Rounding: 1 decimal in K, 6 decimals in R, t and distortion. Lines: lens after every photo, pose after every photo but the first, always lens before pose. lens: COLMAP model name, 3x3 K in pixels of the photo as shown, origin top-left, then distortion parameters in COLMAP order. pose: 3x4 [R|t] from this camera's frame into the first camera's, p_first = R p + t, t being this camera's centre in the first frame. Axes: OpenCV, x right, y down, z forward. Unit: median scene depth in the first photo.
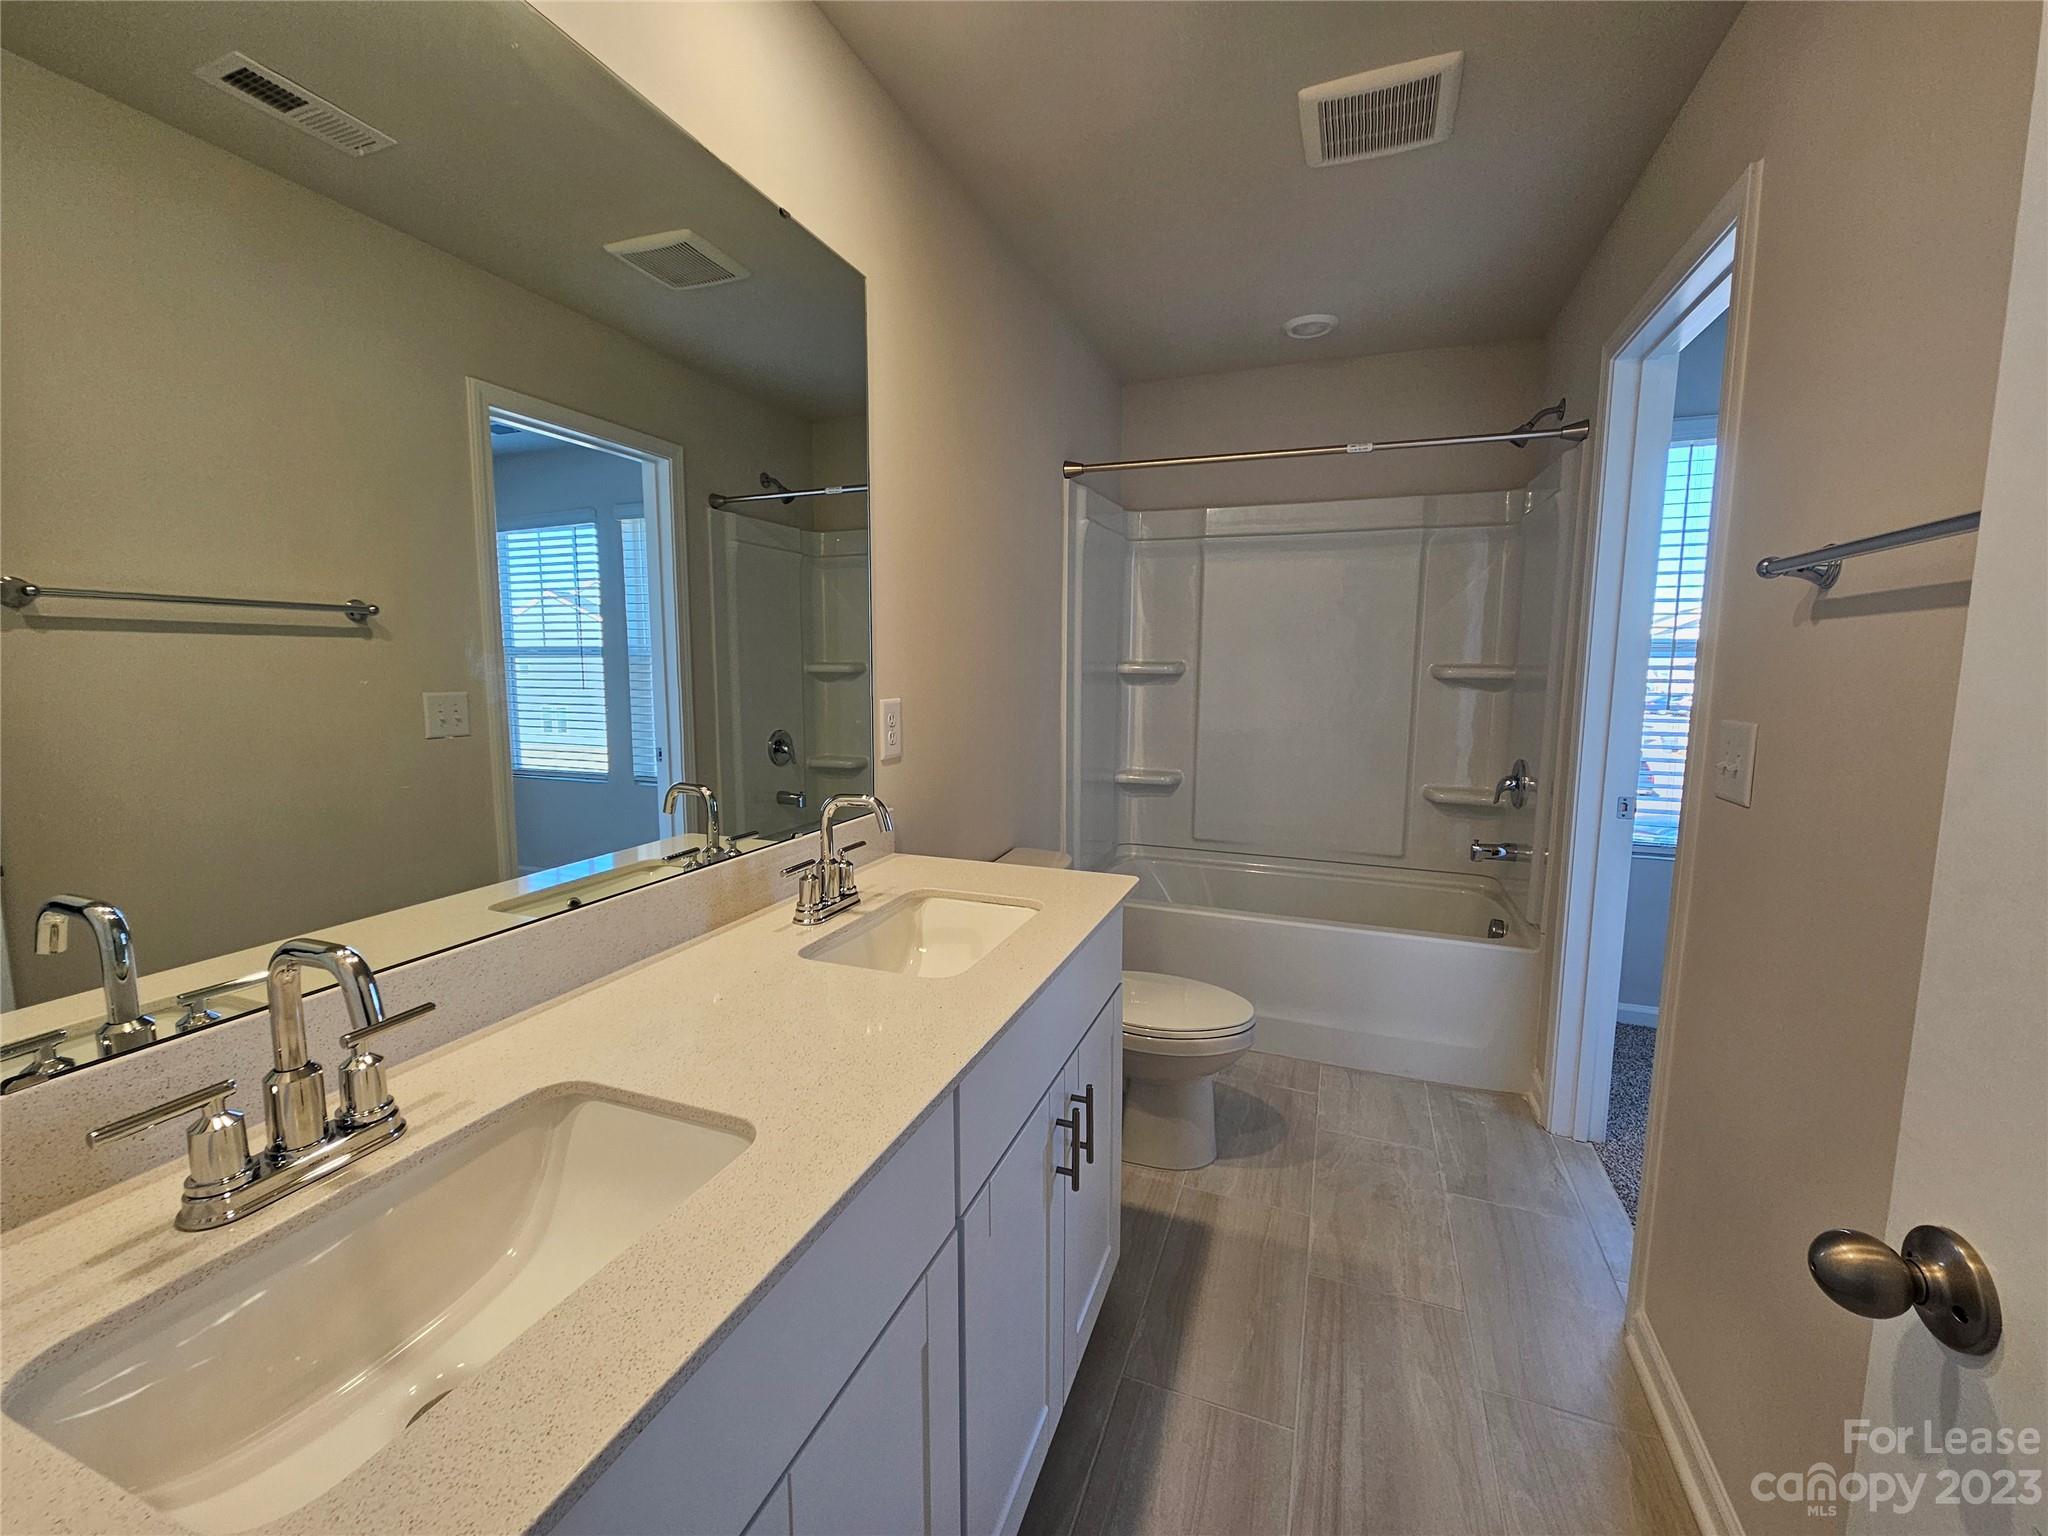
lens RADIAL K [[828.7, 0, 1019.9], [0, 828.7, 758.7], [0, 0, 1]] dist [-0.002955, 0.003040]
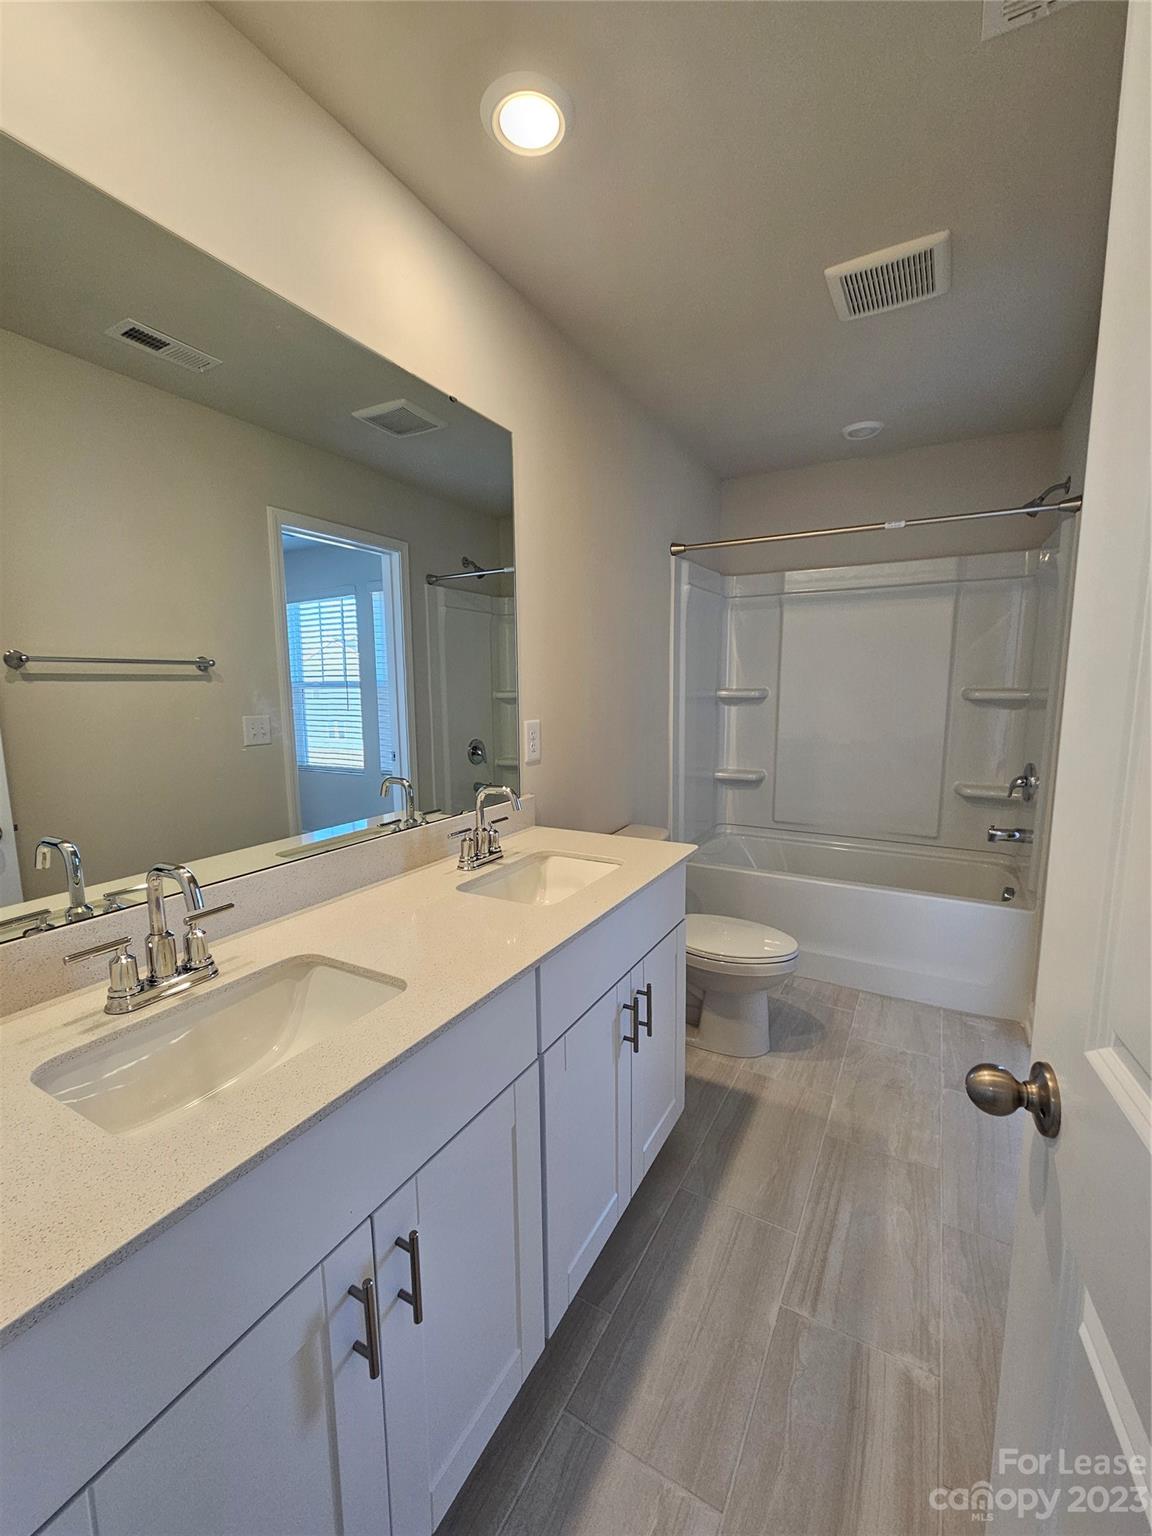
lens RADIAL K [[629.2, 0, 582.4], [0, 629.2, 772.6], [0, 0, 1]] dist [0.000274, 0.000586]
pose [[0.989897, 0.007488, -0.141589, 0.088566], [-0.004275, 0.999727, 0.022983, -0.006080], [0.141723, -0.022145, 0.989659, -0.086341]]
